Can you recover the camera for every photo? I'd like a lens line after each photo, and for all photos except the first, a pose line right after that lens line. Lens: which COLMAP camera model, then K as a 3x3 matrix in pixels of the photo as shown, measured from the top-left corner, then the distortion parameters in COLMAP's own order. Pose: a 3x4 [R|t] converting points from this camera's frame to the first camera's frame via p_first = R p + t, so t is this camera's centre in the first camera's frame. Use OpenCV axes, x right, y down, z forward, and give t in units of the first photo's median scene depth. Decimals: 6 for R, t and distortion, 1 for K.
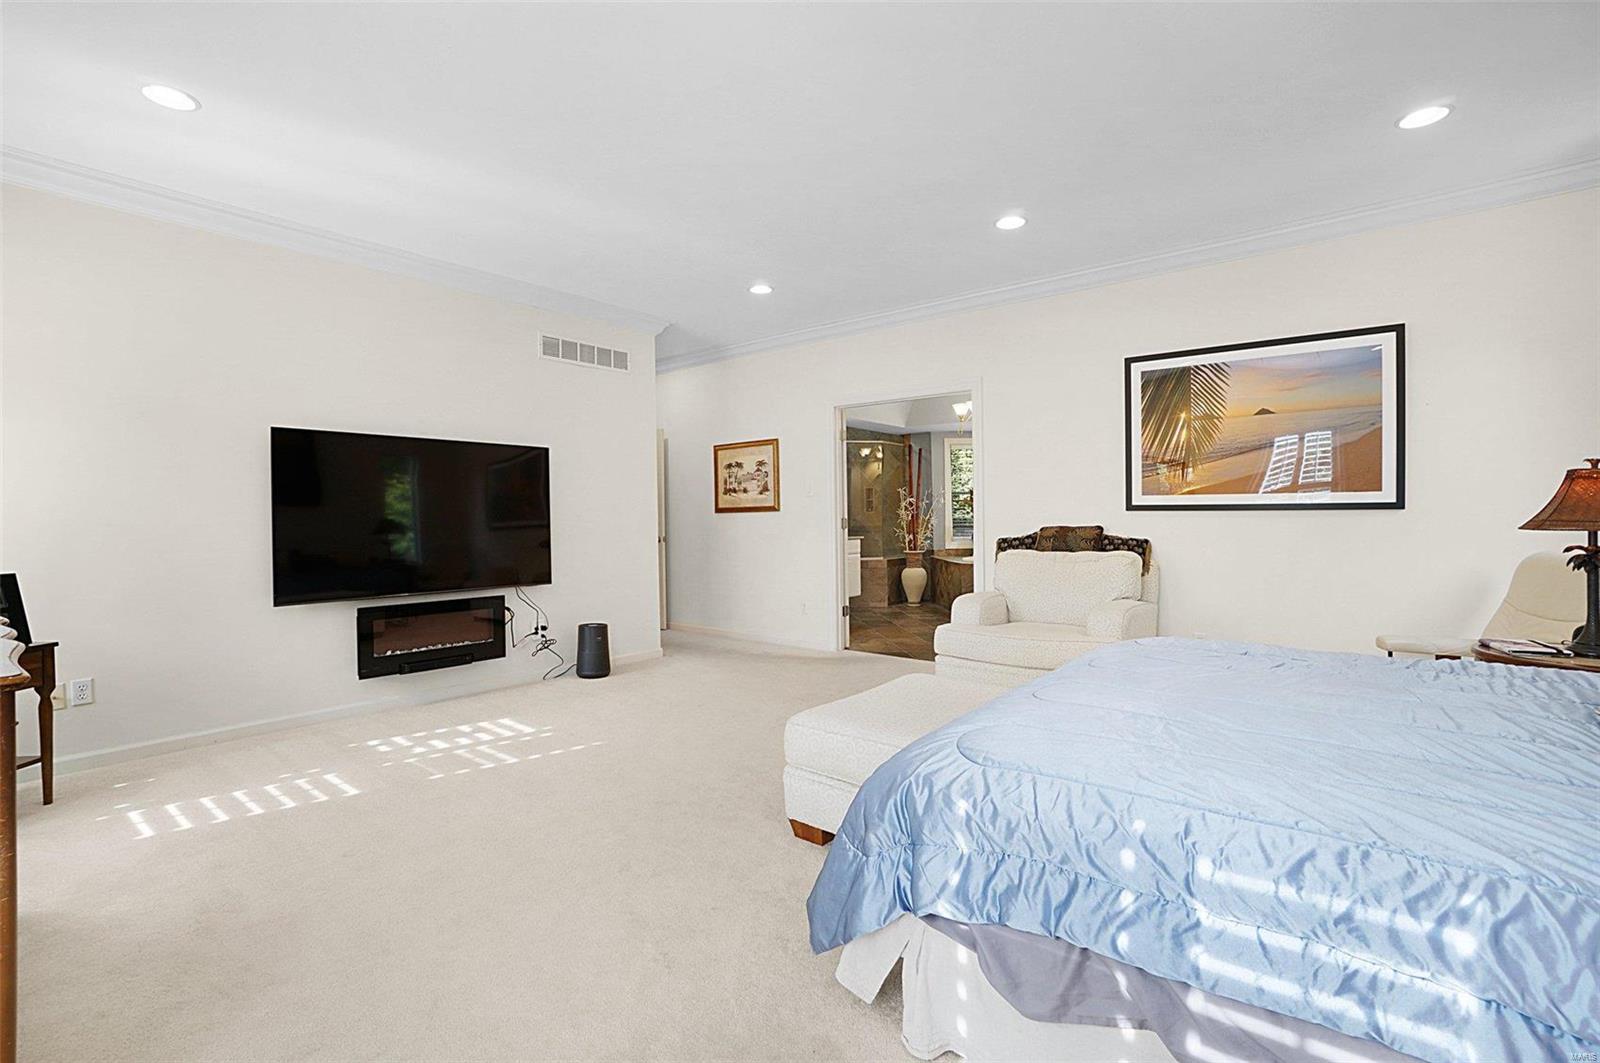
lens RADIAL K [[737.2, 0, 793.4], [0, 737.2, 515.6], [0, 0, 1]] dist [-0.036056, 0.006824]
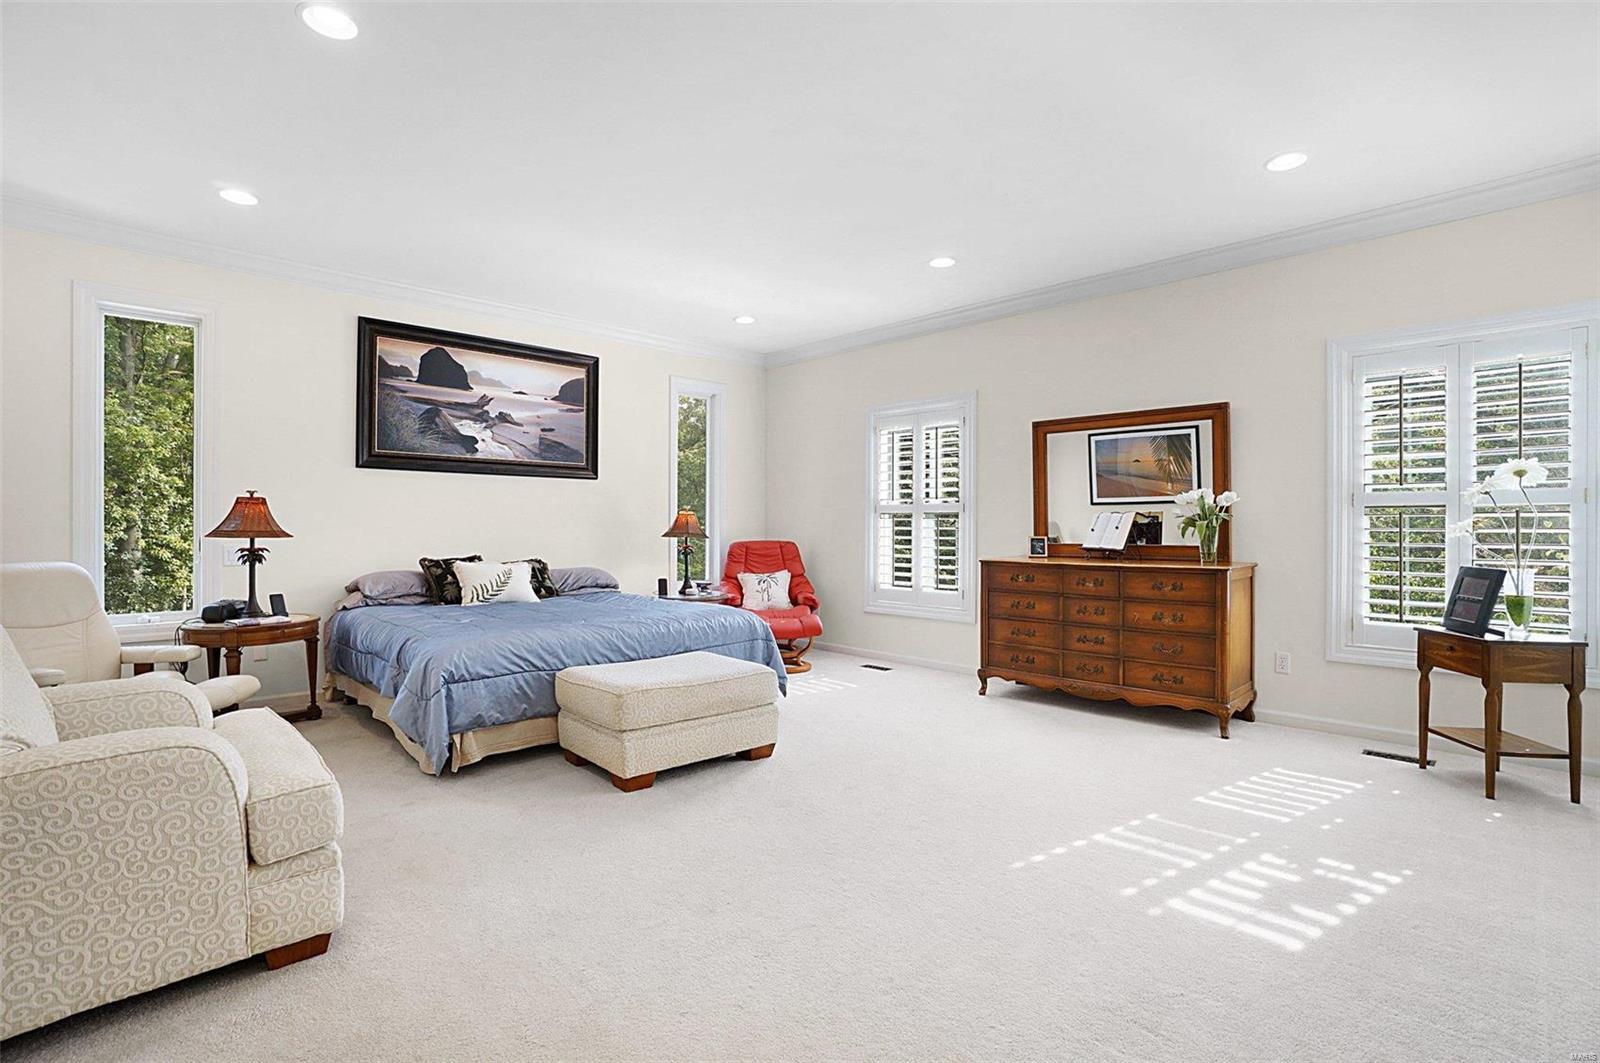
lens RADIAL K [[737.2, 0, 800.8], [0, 737.2, 533.9], [0, 0, 1]] dist [-0.036056, 0.006824]
pose [[-0.993593, 0.010072, 0.112570, -0.152453], [0.010786, 0.999925, 0.005743, 0.011551], [-0.112503, 0.006921, -0.993627, 1.652330]]
